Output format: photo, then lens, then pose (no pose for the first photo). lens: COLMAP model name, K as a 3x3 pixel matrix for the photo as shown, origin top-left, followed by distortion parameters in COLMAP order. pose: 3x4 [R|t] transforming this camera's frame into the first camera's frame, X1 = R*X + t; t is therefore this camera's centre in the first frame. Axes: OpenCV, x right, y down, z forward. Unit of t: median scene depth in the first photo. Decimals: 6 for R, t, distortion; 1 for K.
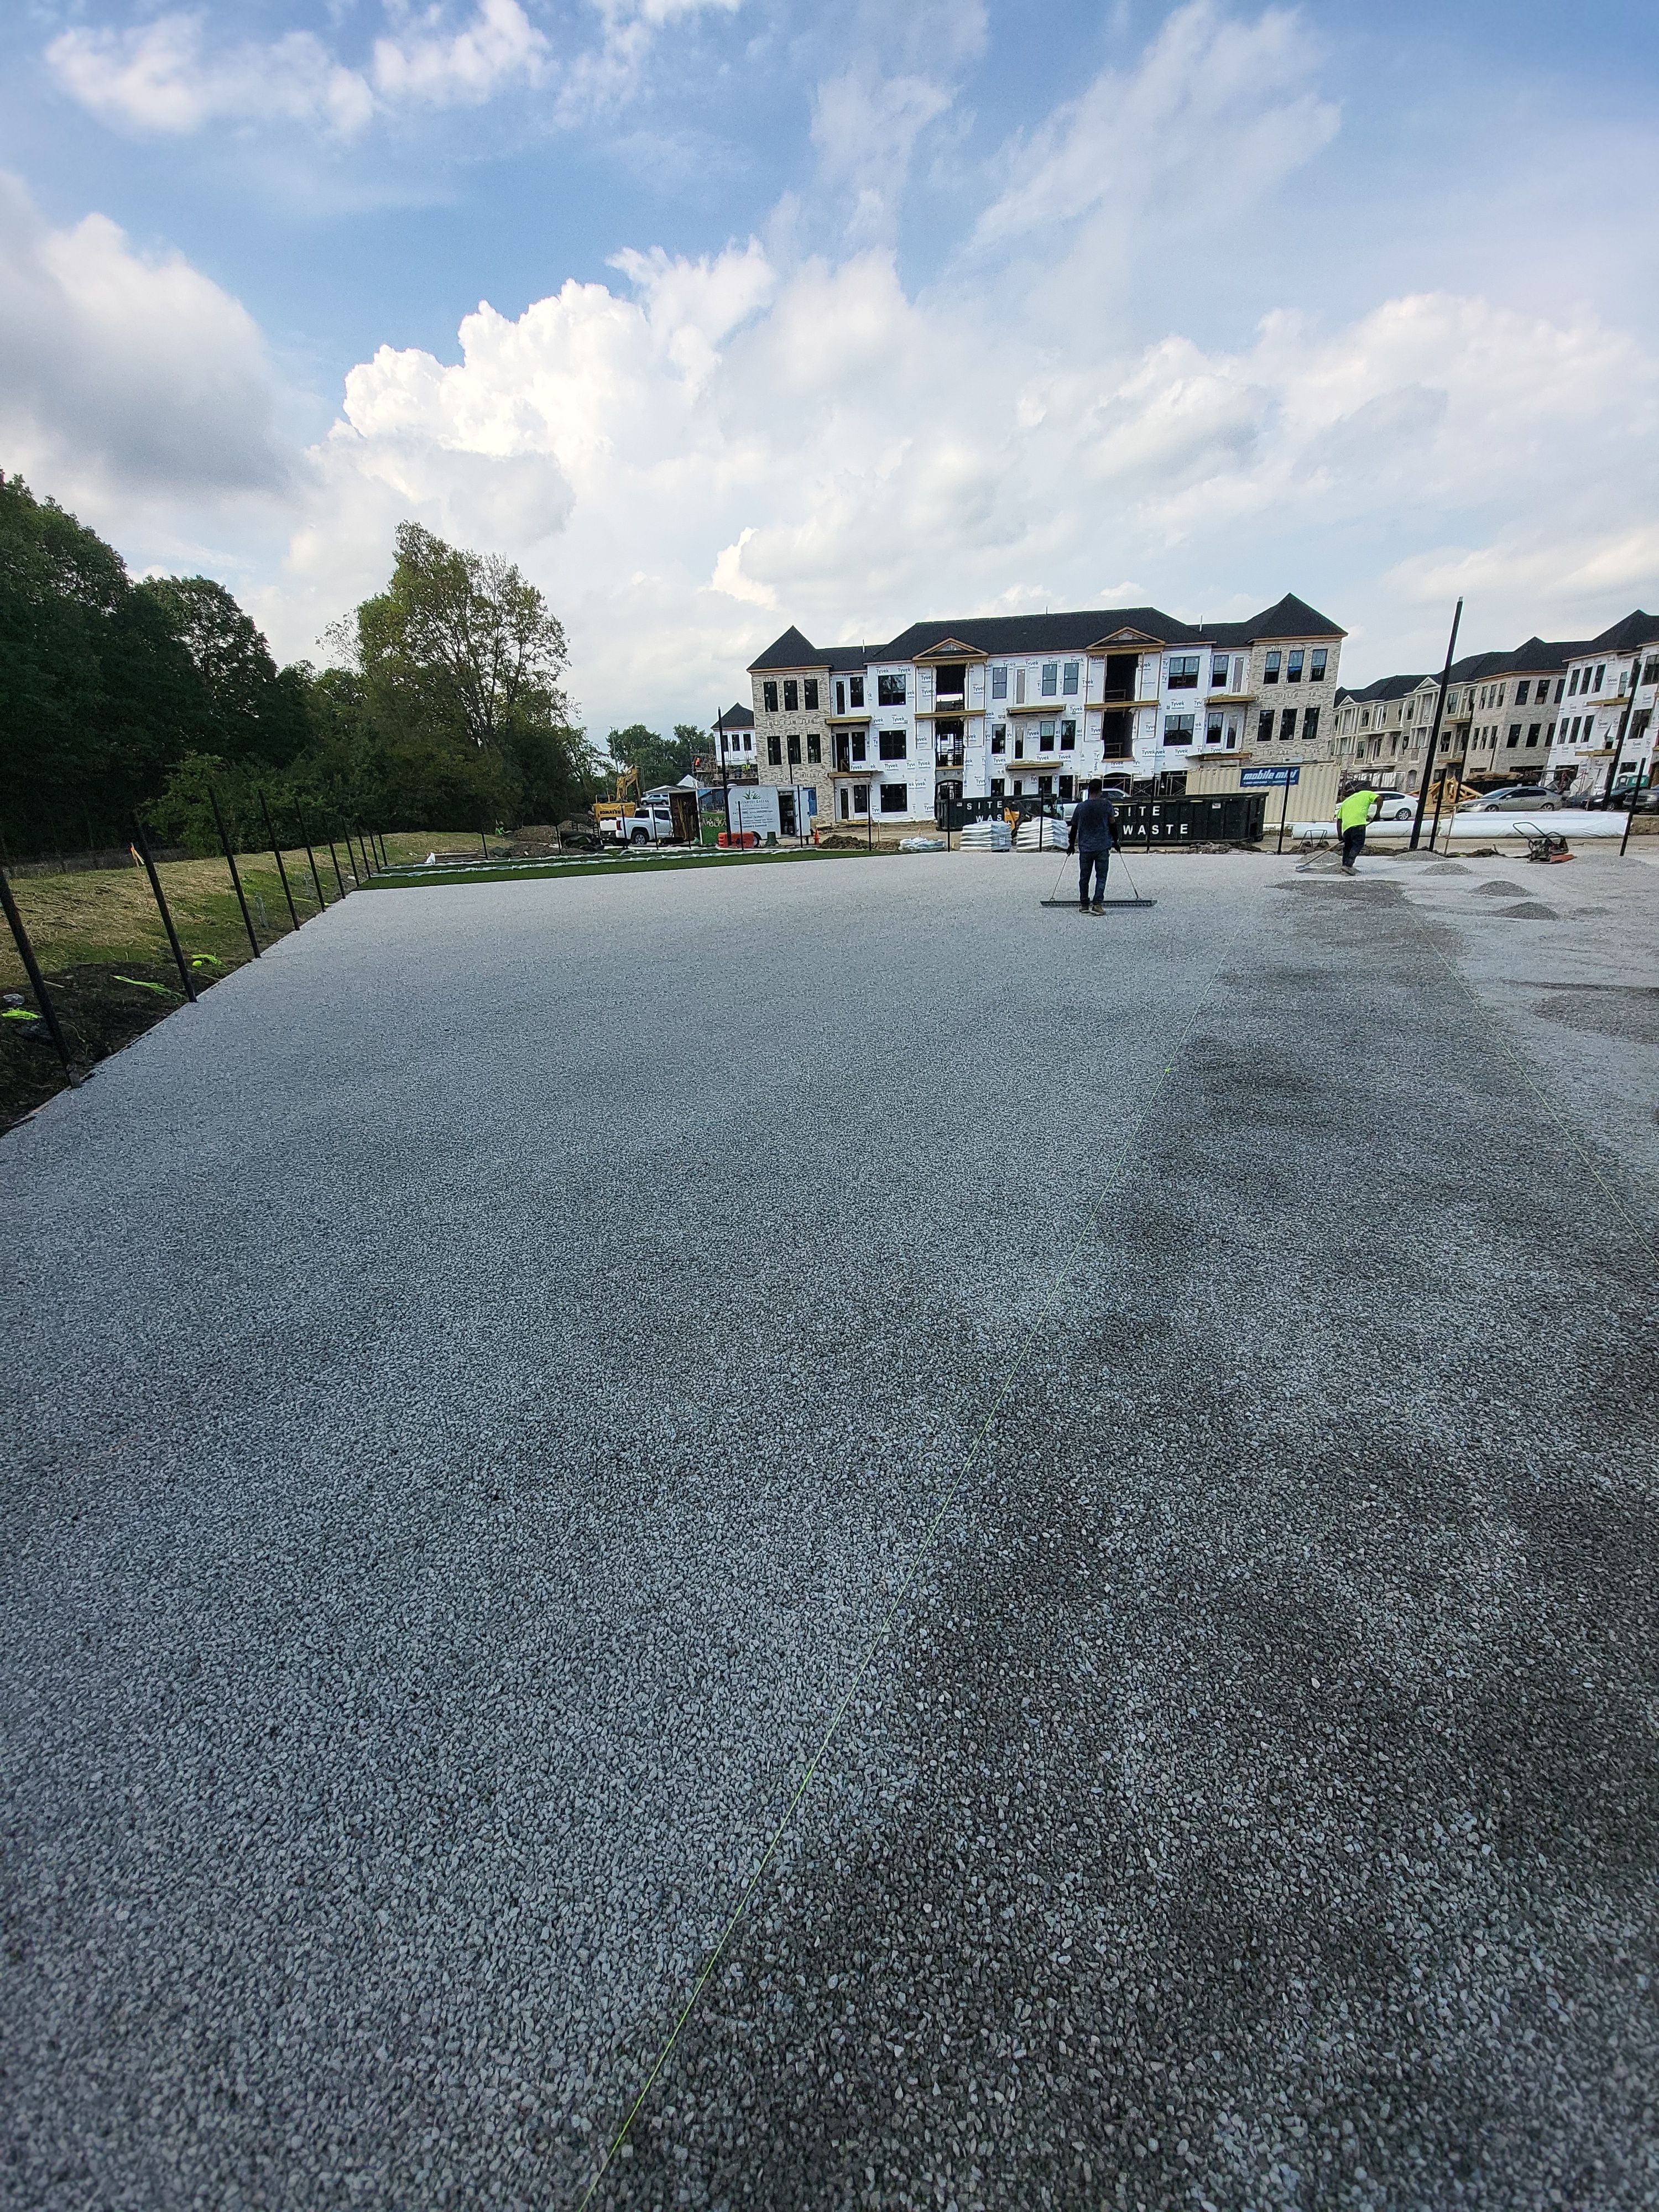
lens RADIAL K [[878.3, 0, 842.4], [0, 878.3, 1142.8], [0, 0, 1]] dist [-0.003337, -0.006893]
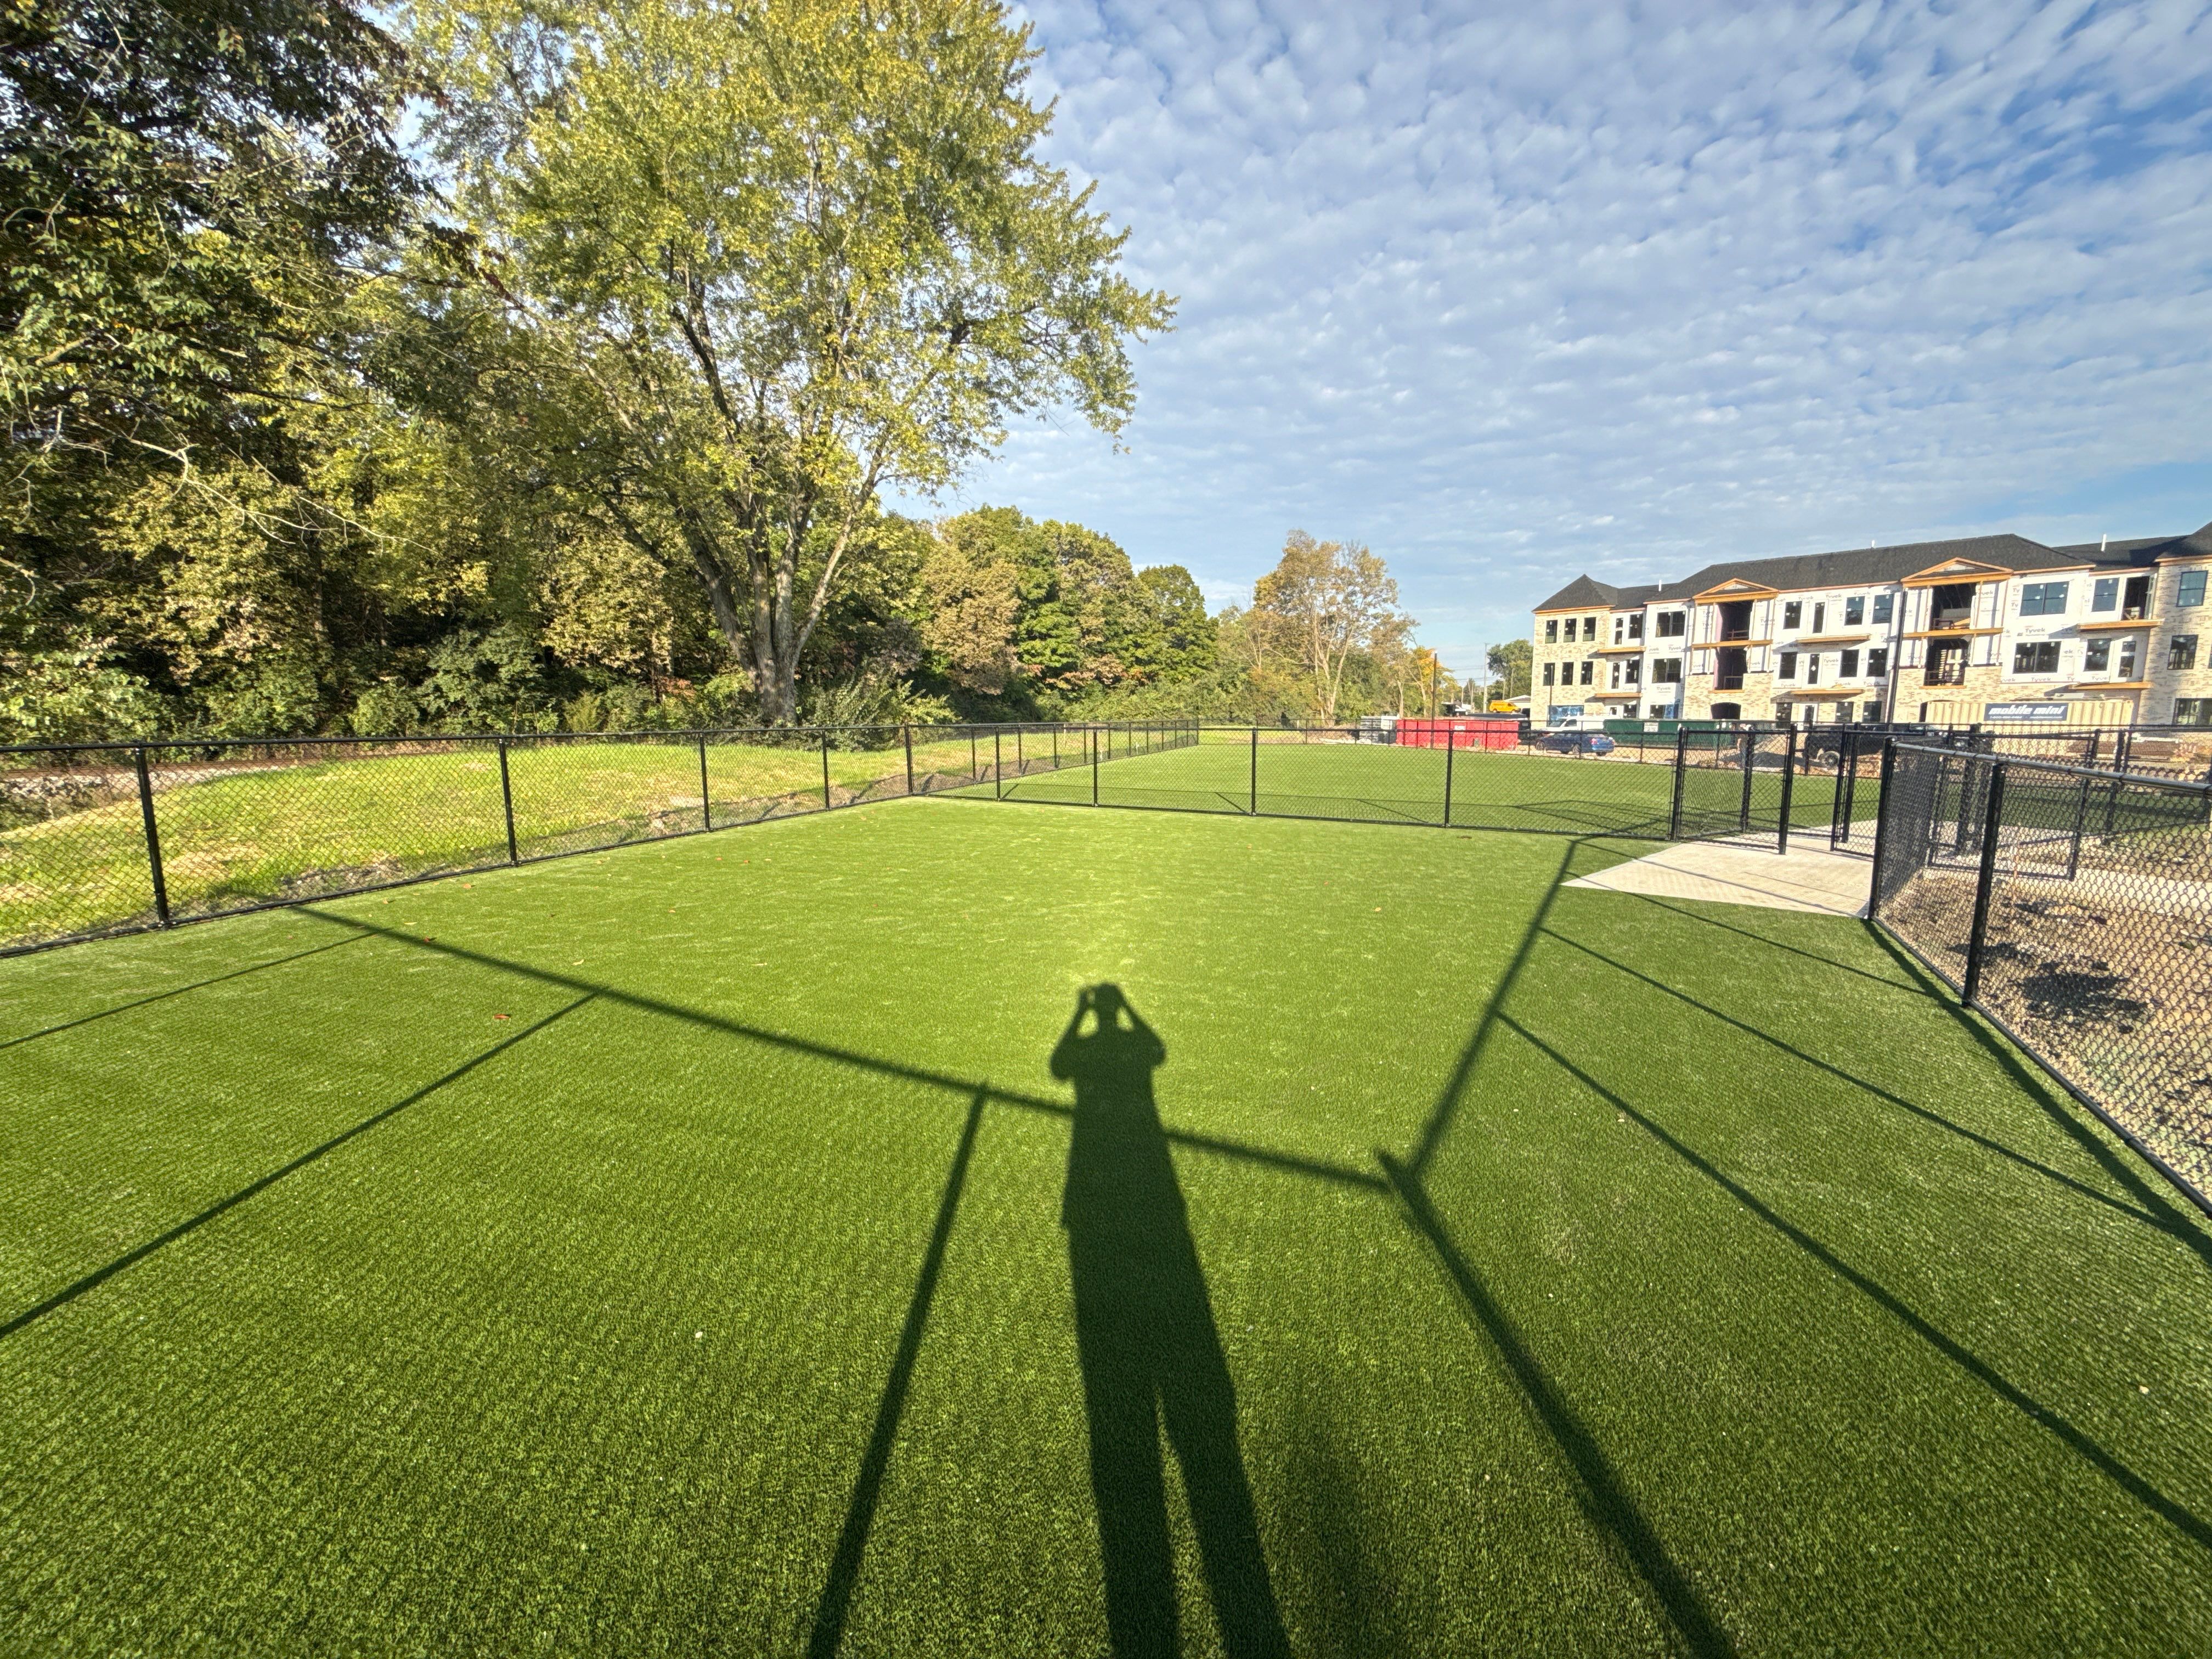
lens RADIAL K [[890.7, 0, 1095.7], [0, 890.7, 825.5], [0, 0, 1]] dist [0.000054, 0.000293]
pose [[0.770256, 0.115456, -0.627197, 0.225481], [-0.258083, 0.955777, -0.141008, 0.063291], [0.583180, 0.270481, 0.765990, -0.194389]]
